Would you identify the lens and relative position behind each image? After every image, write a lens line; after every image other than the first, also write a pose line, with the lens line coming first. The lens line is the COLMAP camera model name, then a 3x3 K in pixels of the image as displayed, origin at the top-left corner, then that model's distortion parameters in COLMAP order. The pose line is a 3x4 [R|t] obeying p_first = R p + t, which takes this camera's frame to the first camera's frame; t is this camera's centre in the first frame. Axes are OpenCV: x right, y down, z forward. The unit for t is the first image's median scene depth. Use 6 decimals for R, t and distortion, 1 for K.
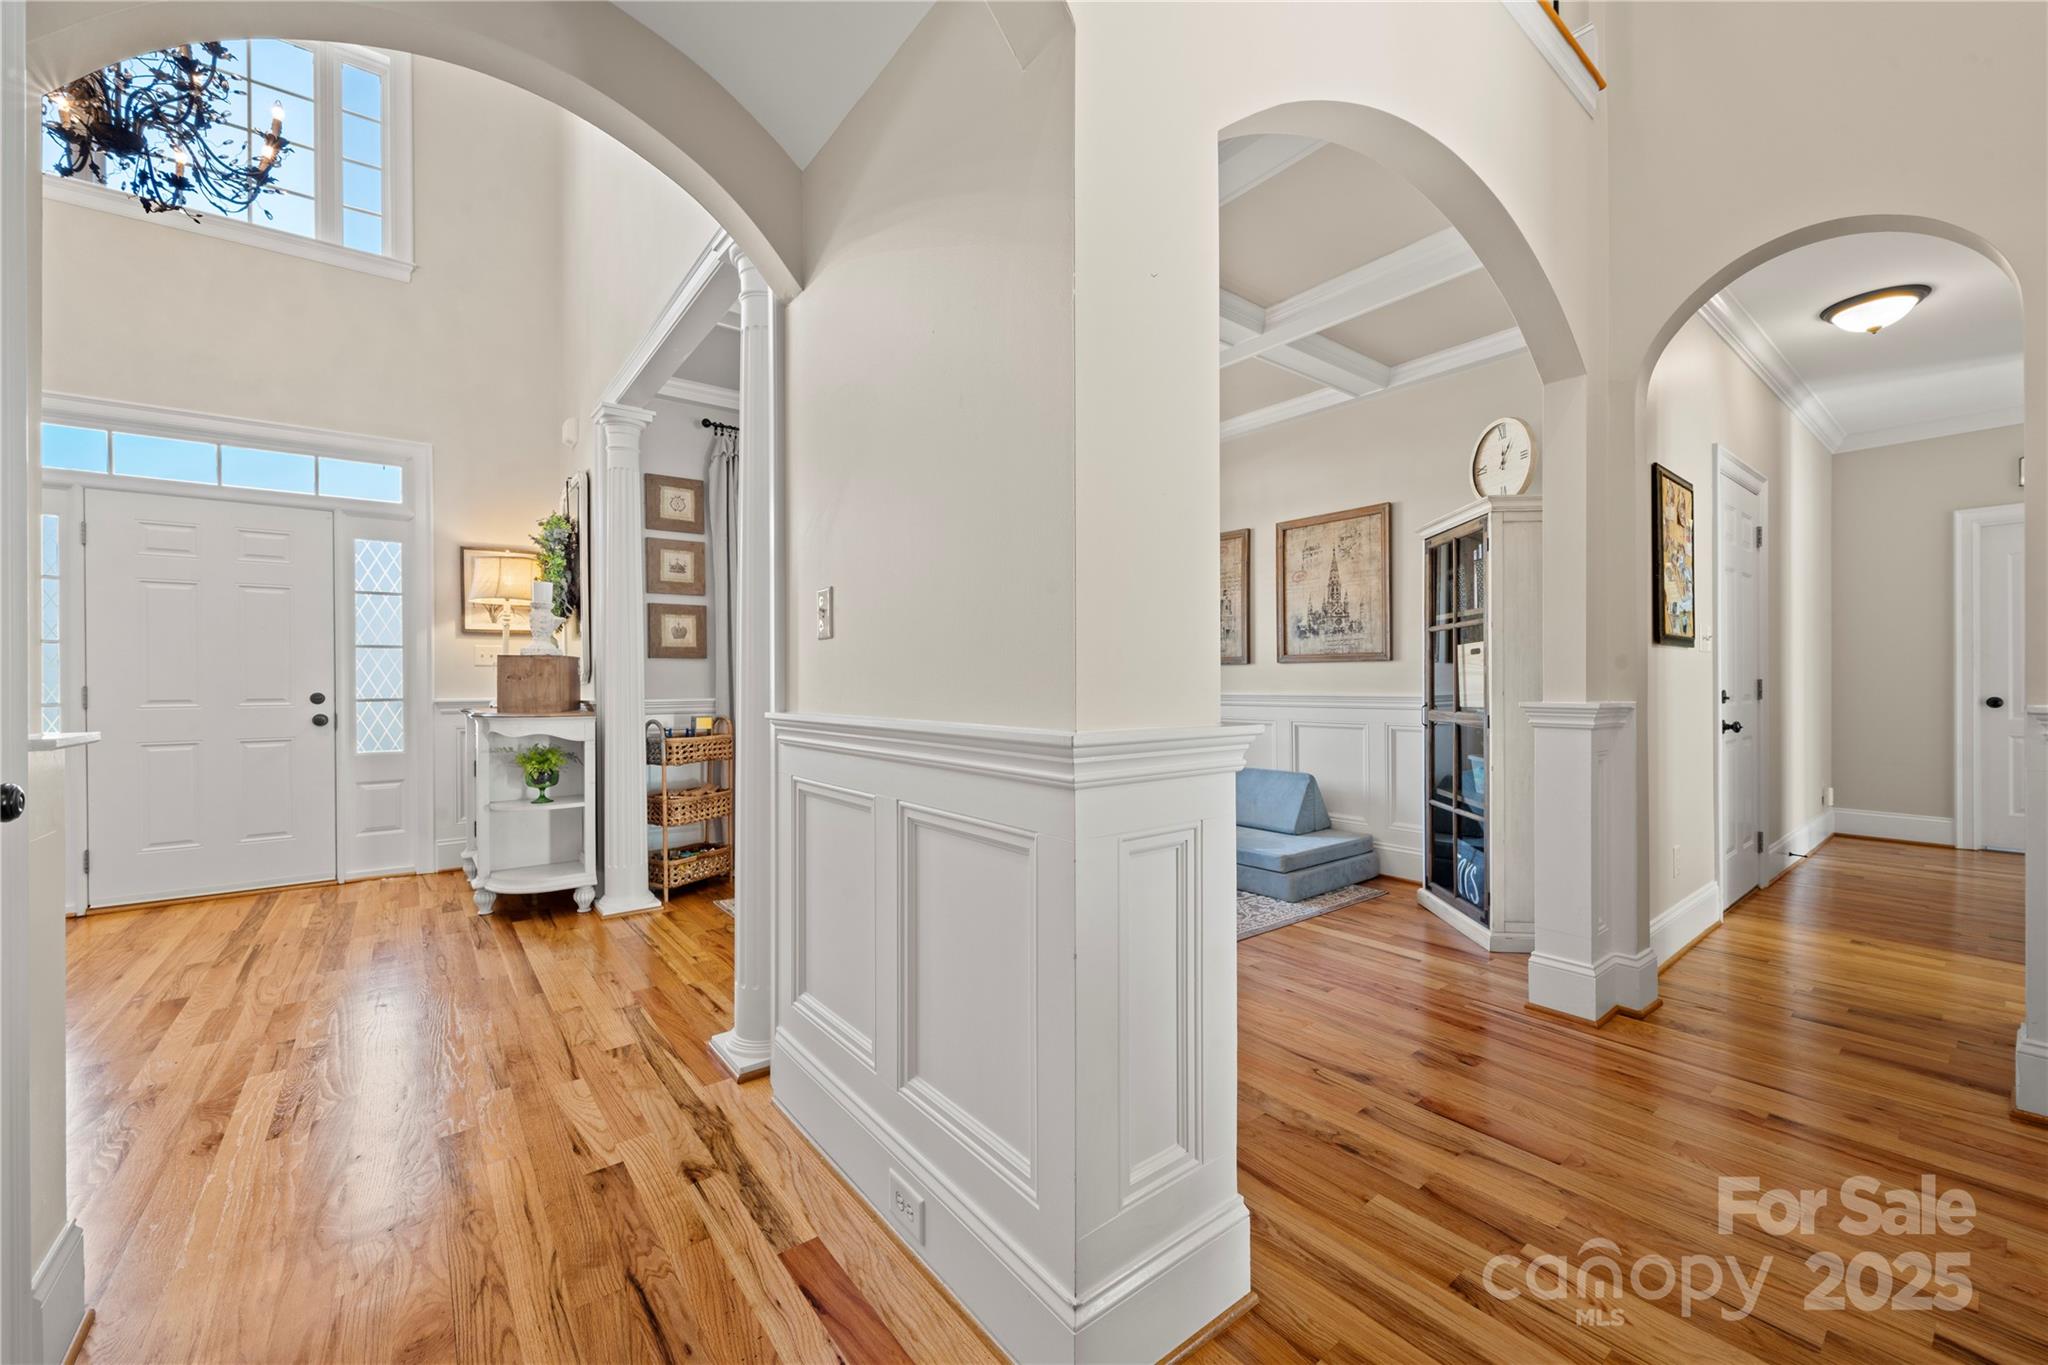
lens RADIAL K [[810.3, 0, 1022.7], [0, 810.3, 683.2], [0, 0, 1]] dist [-0.002970, -0.000238]
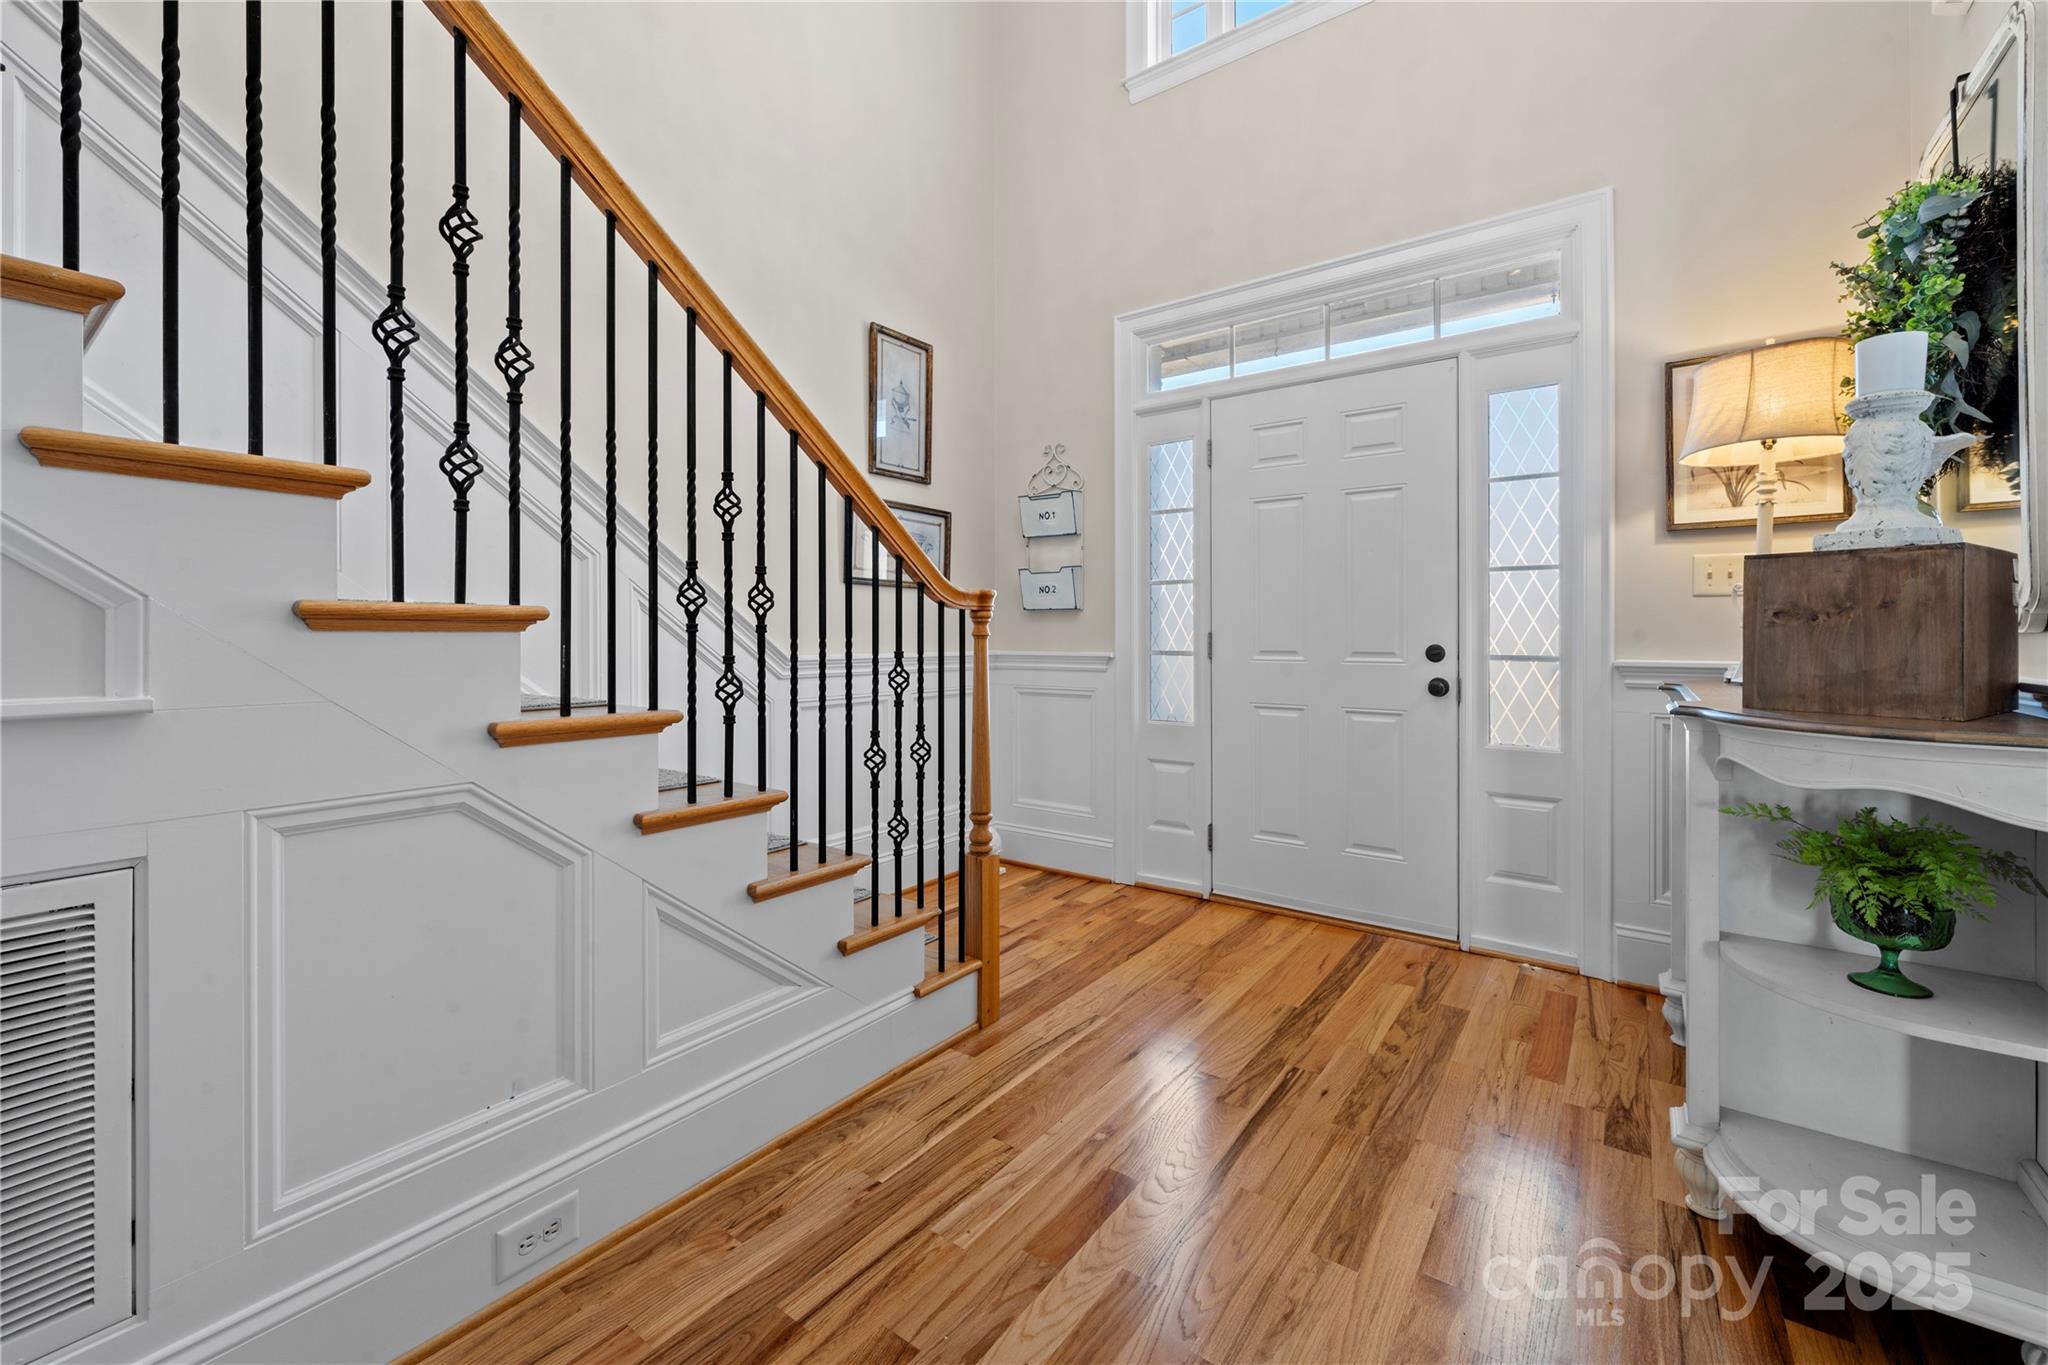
lens RADIAL K [[810.3, 0, 1048.7], [0, 810.3, 633.3], [0, 0, 1]] dist [-0.002970, -0.000238]
pose [[0.282007, 0.005910, -0.959394, -0.338001], [-0.003343, 0.999981, 0.005178, 0.000617], [0.959406, 0.001747, 0.282022, 0.519558]]
